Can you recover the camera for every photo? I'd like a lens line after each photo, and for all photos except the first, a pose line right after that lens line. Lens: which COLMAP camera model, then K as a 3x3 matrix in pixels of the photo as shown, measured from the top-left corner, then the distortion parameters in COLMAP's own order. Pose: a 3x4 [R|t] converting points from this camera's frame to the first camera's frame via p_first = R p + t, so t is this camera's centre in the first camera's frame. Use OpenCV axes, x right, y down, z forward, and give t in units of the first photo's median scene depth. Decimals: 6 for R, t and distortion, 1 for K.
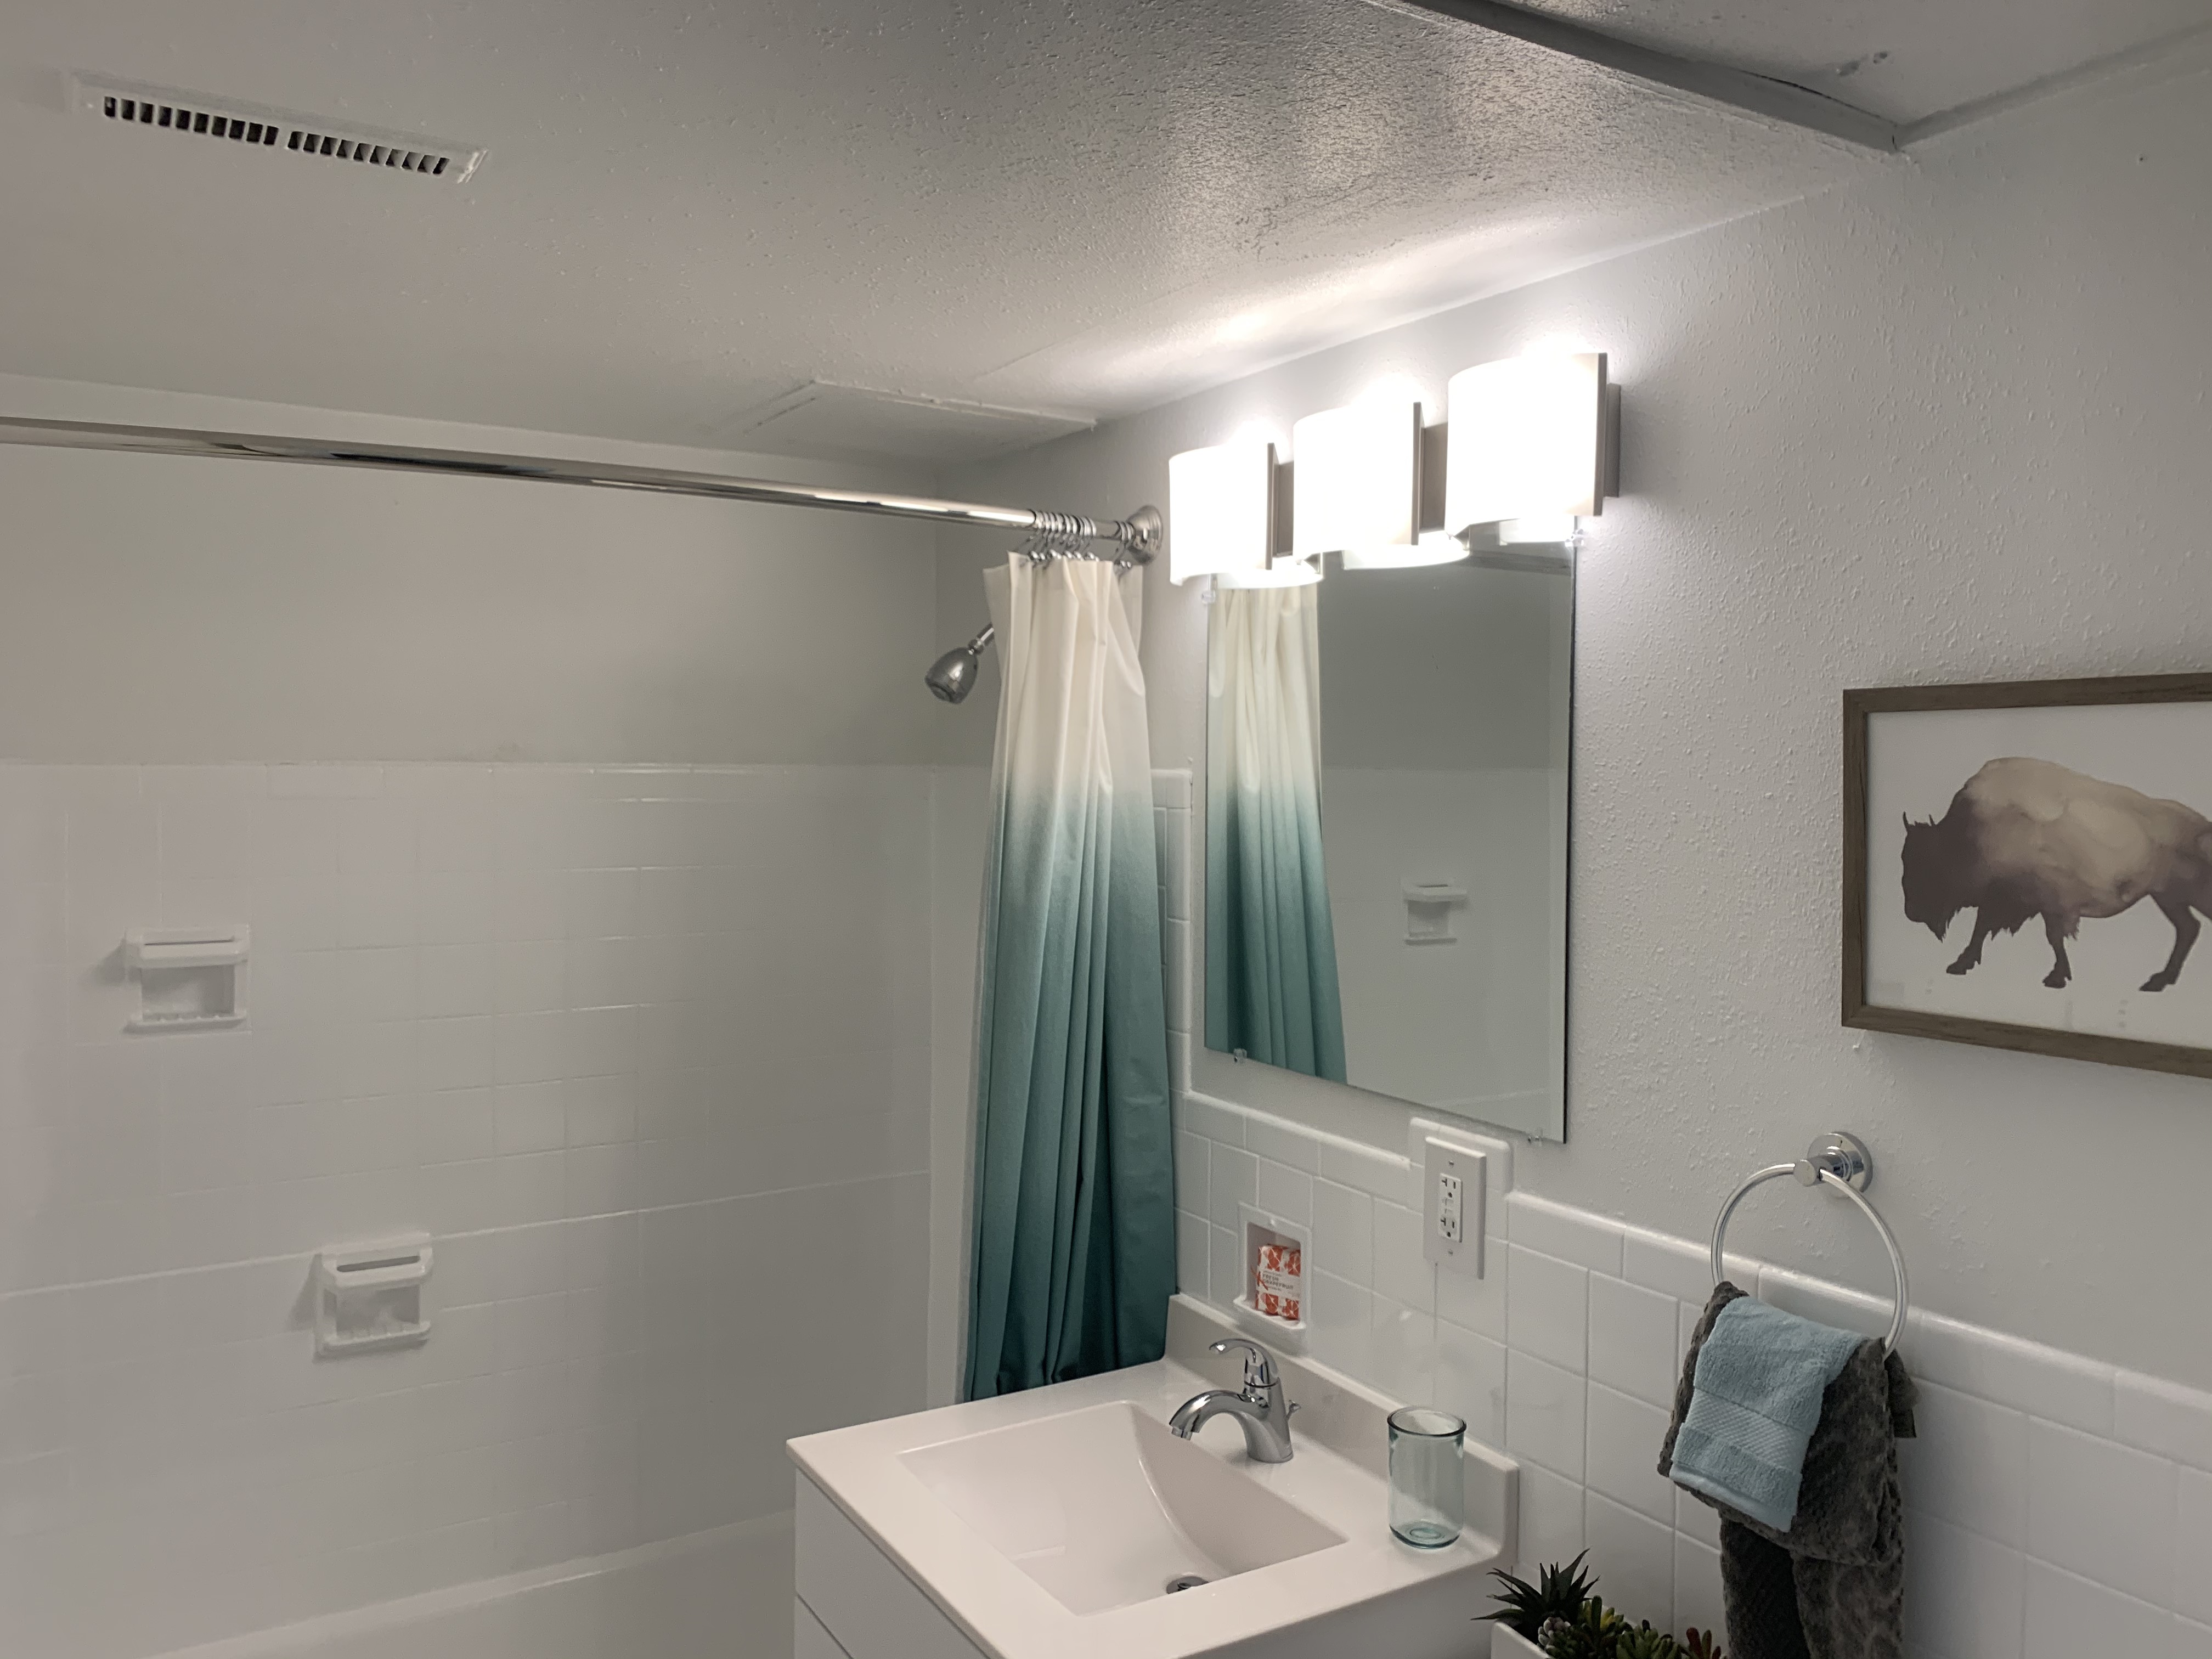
lens RADIAL K [[1694.5, 0, 1108.9], [0, 1694.5, 822.8], [0, 0, 1]] dist [0.020703, -0.022943]
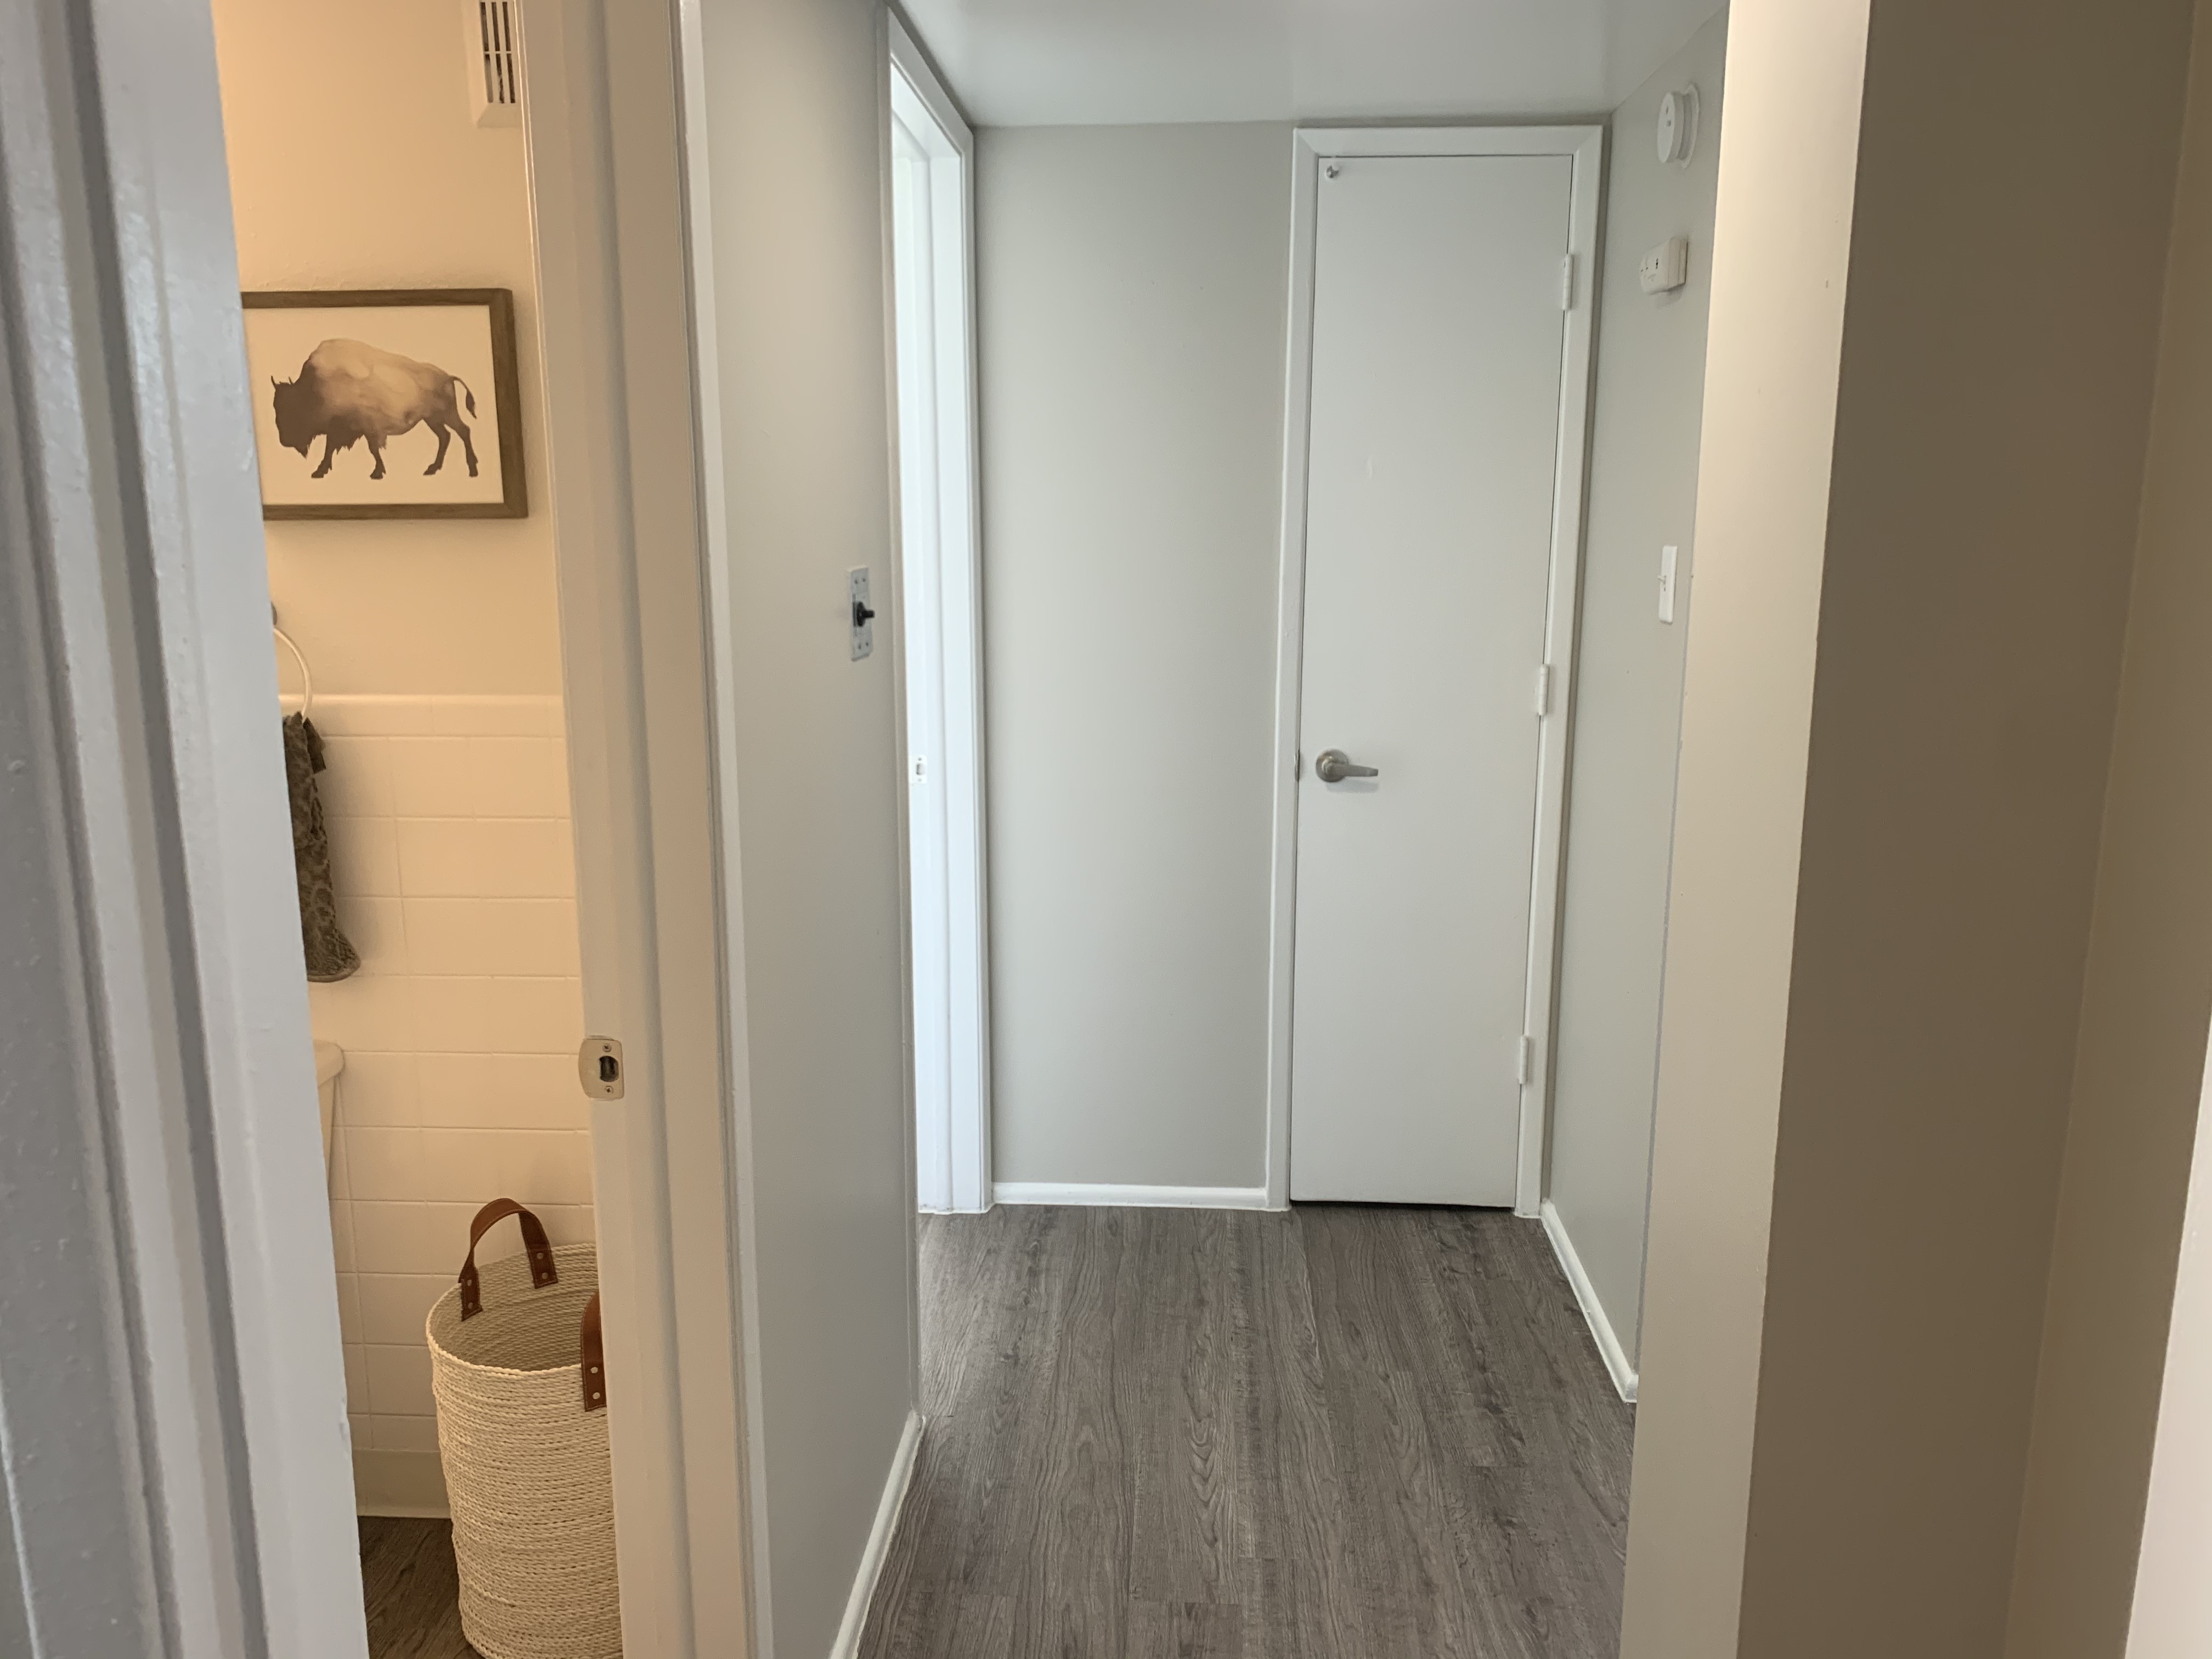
lens RADIAL K [[1694.5, 0, 1097.6], [0, 1694.5, 825.1], [0, 0, 1]] dist [0.020703, -0.022943]
pose [[0.571775, -0.165255, 0.803595, -0.410631], [0.036177, 0.983629, 0.176537, 0.147006], [-0.819613, -0.071868, 0.568393, -0.524172]]
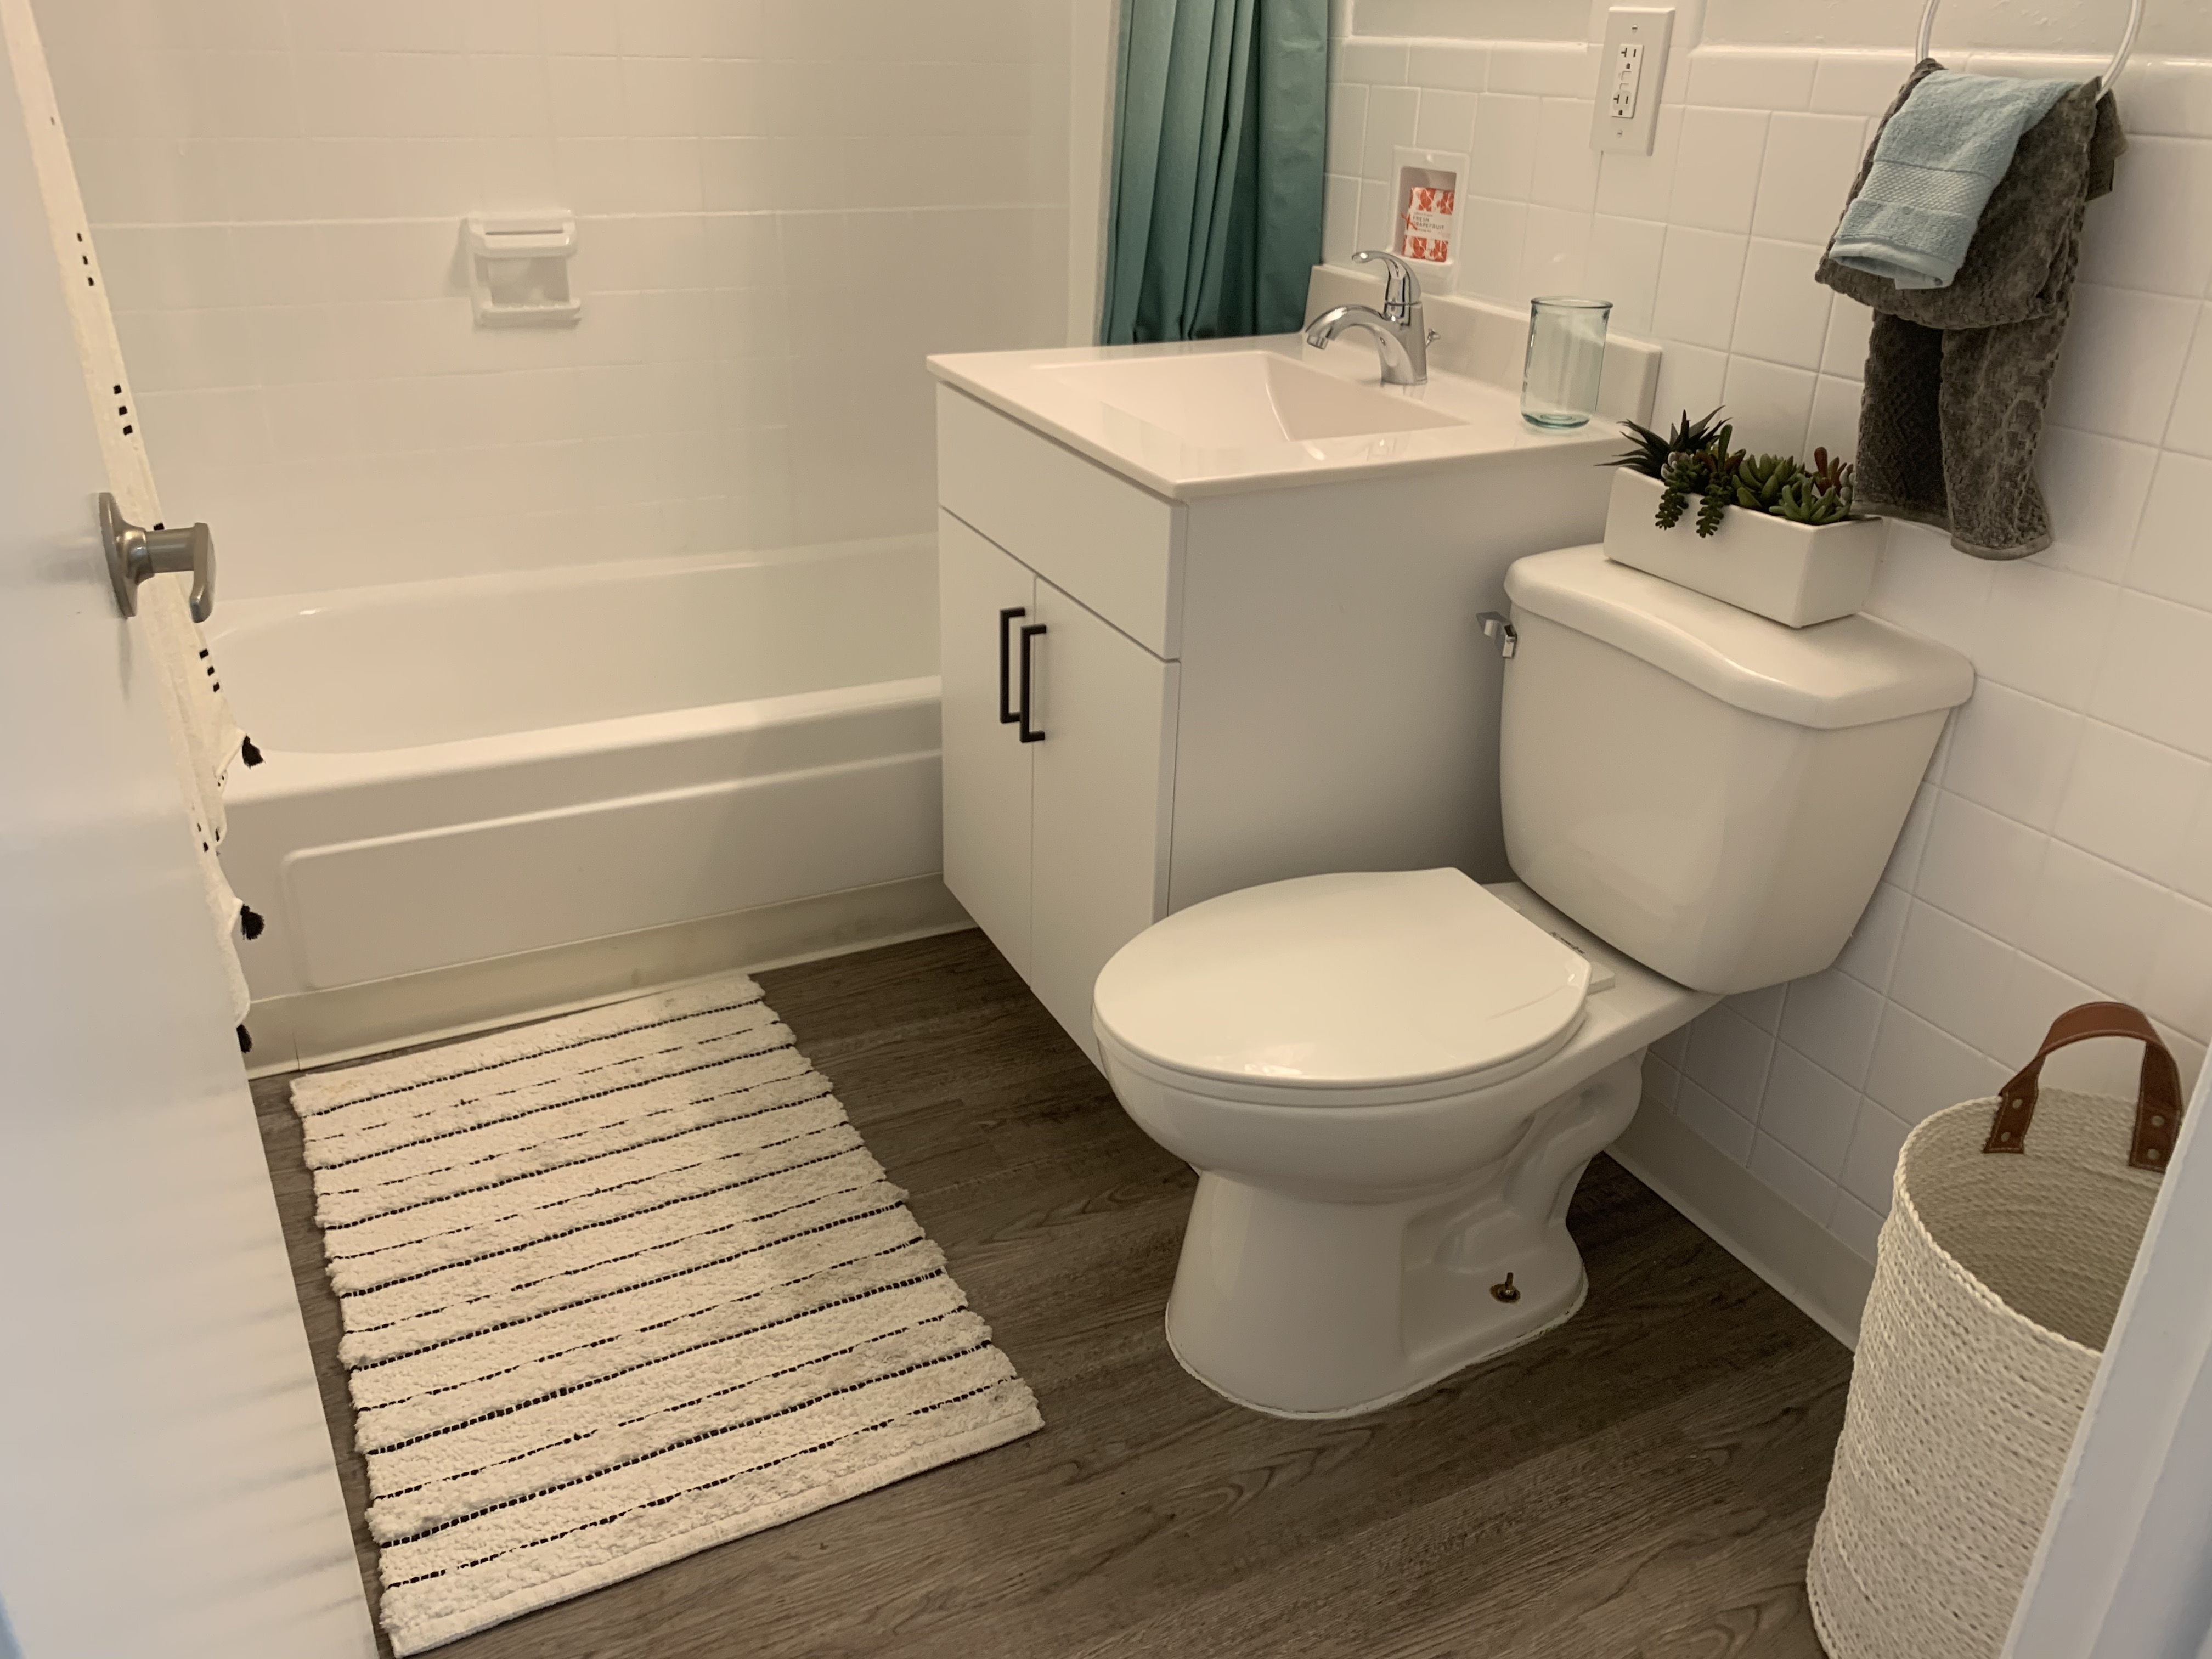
lens RADIAL K [[1694.5, 0, 1102.0], [0, 1694.5, 805.2], [0, 0, 1]] dist [0.020703, -0.022943]
pose [[0.995508, 0.052770, -0.078603, 0.013293], [-0.018803, 0.923917, 0.382131, 0.314083], [0.092788, -0.378936, 0.920759, -0.038319]]
